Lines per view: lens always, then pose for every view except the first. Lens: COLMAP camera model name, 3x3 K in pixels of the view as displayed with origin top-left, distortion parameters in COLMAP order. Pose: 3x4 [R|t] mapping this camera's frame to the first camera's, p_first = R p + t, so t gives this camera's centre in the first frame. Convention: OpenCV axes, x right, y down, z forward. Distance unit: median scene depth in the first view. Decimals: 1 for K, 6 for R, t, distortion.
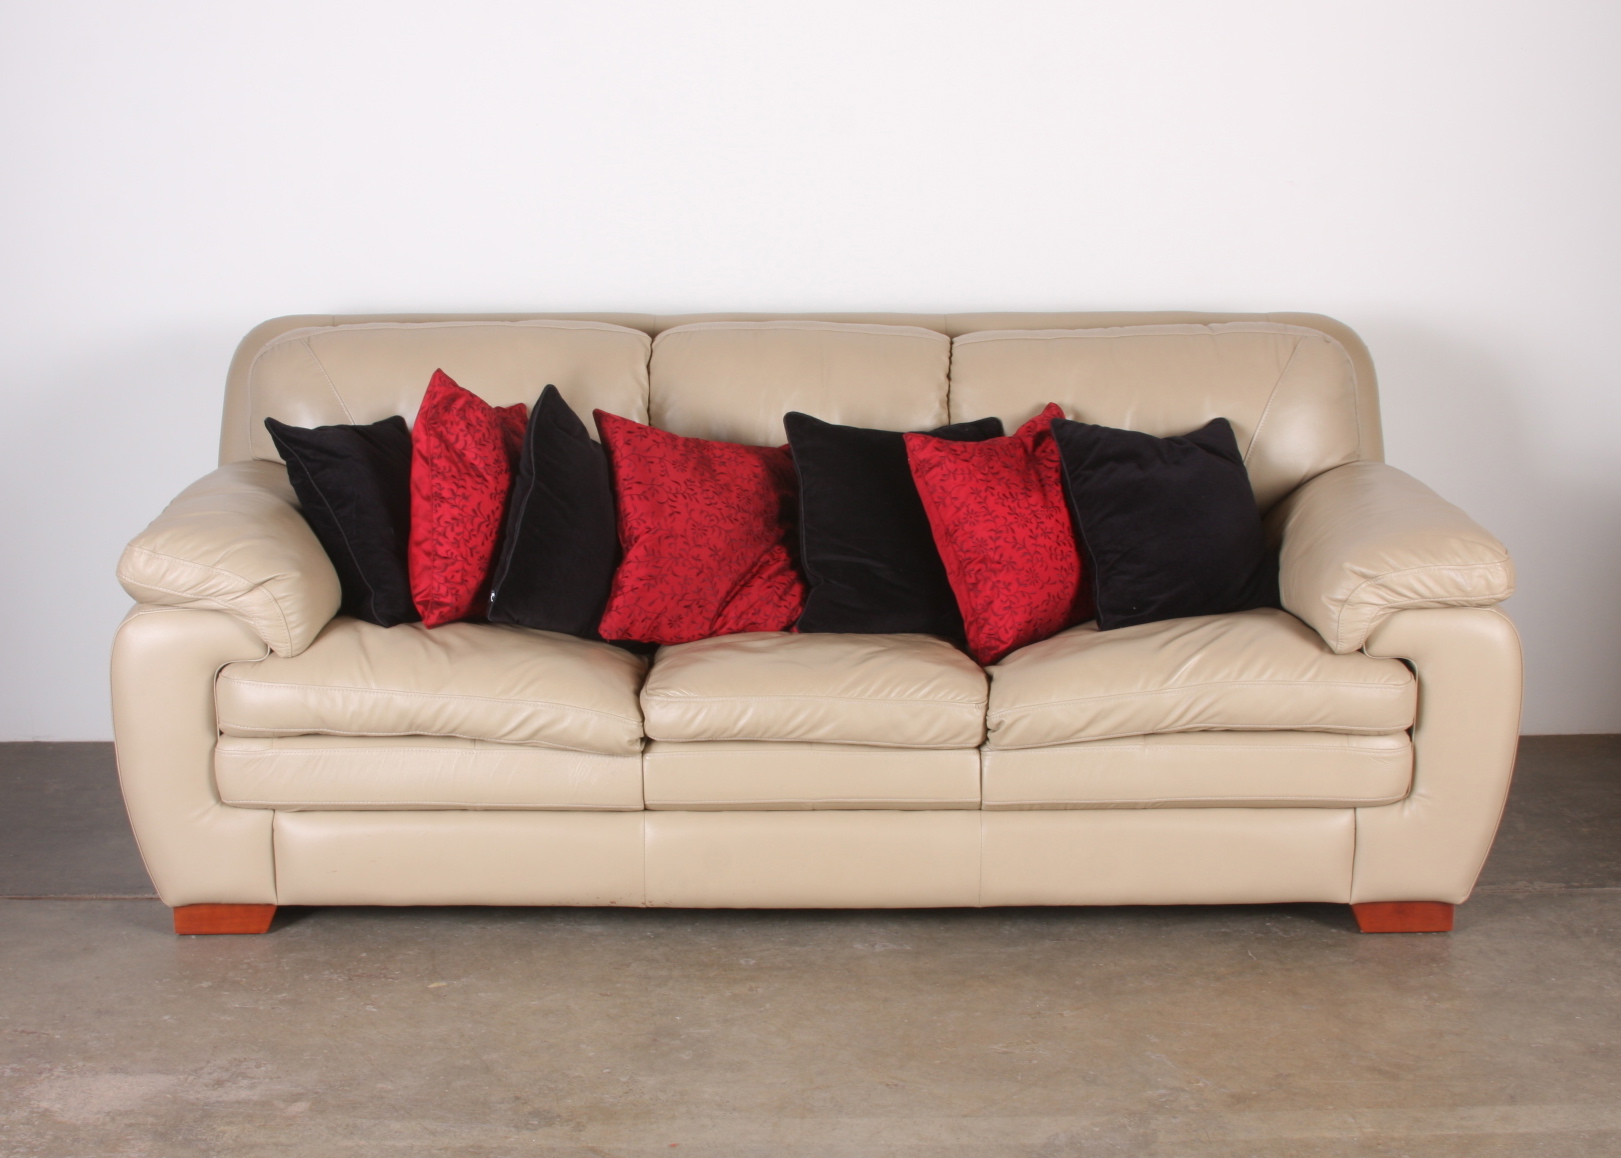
lens RADIAL K [[2541.9, 0, 813.7], [0, 2541.9, 583.6], [0, 0, 1]] dist [-0.120547, 0.000000]
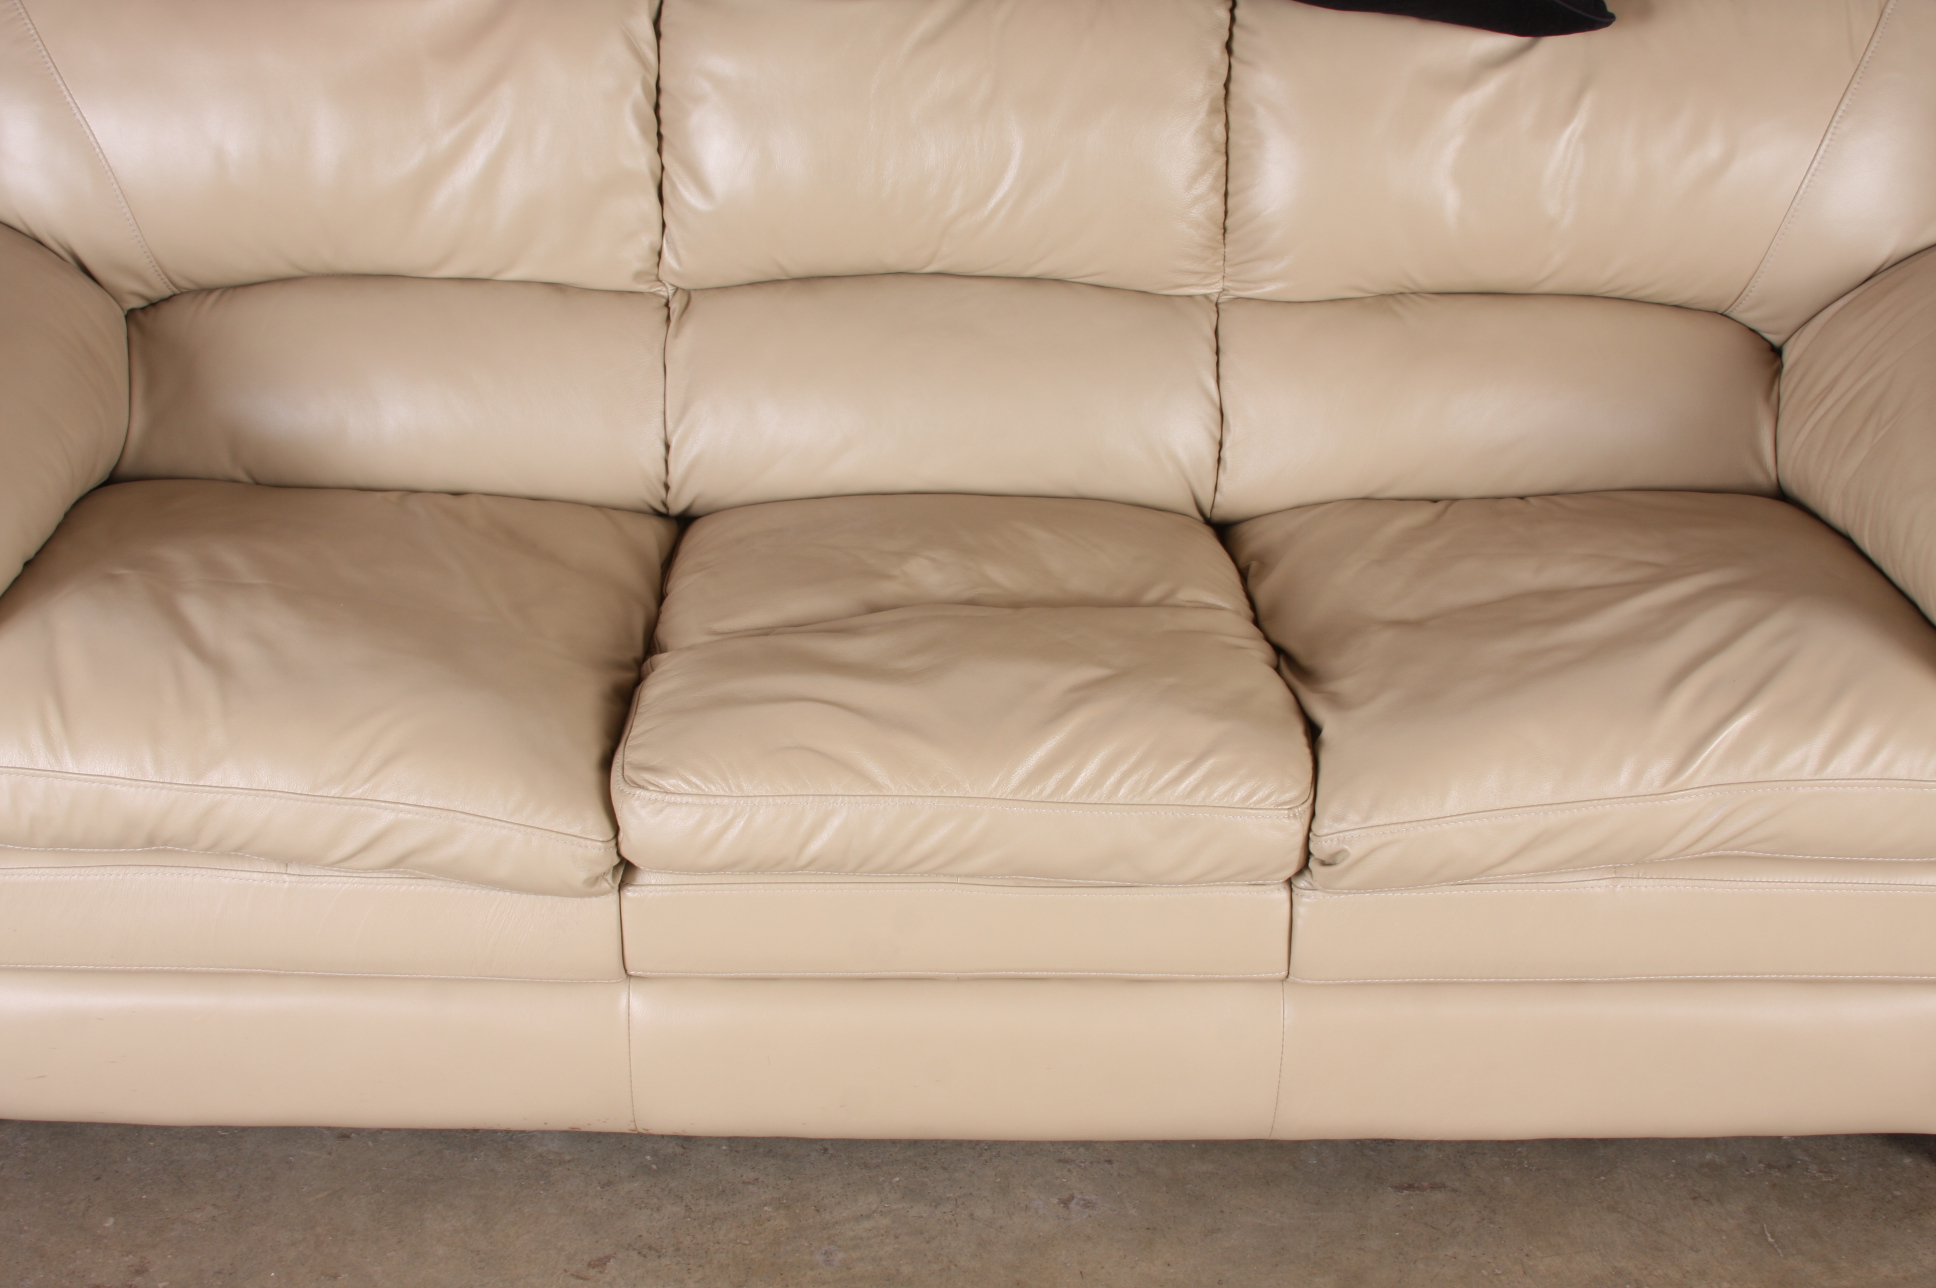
lens RADIAL K [[2525.8, 0, 965.3], [0, 2525.8, 644.6], [0, 0, 1]] dist [-0.121429, 0.000000]
pose [[0.999867, 0.015659, 0.004622, -0.002122], [-0.016321, 0.966097, 0.257664, -0.103277], [-0.000430, -0.257705, 0.966223, 0.507032]]
